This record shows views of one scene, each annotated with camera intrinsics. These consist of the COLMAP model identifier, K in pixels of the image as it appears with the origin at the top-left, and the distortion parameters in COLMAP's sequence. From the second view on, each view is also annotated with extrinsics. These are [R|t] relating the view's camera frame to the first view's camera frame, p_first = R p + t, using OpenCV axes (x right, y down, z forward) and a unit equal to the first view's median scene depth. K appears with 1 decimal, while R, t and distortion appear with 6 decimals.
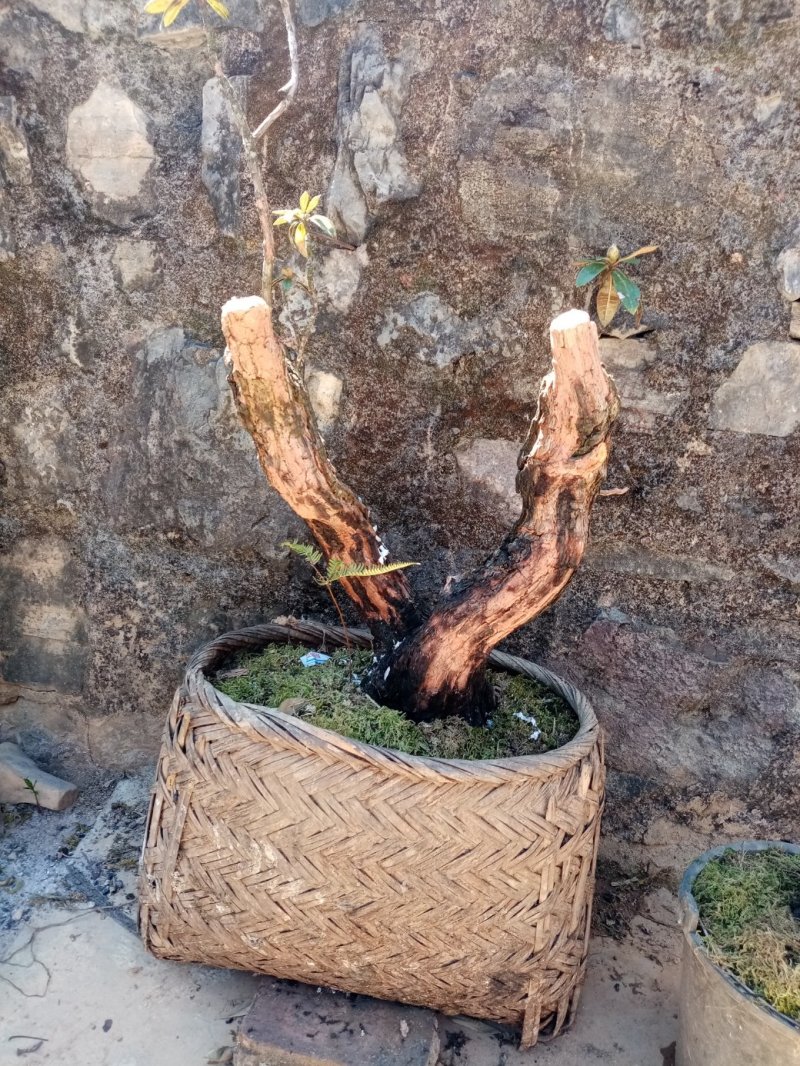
lens RADIAL K [[794.8, 0, 400.0], [0, 794.8, 533.0], [0, 0, 1]] dist [0.022115, -0.073275]
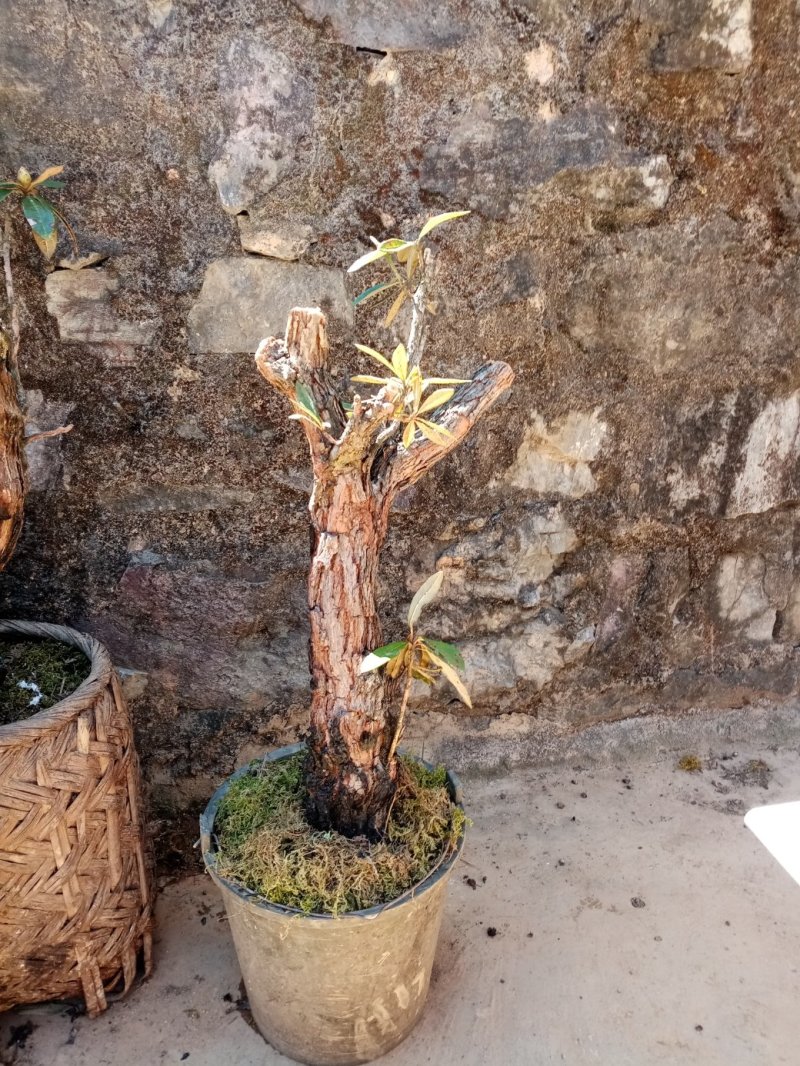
lens RADIAL K [[794.8, 0, 400.0], [0, 794.8, 533.0], [0, 0, 1]] dist [0.022115, -0.073275]
pose [[0.931498, -0.189263, 0.310630, 0.280130], [0.172257, 0.981669, 0.081566, 0.050904], [-0.320374, -0.022470, 0.947025, -0.020743]]
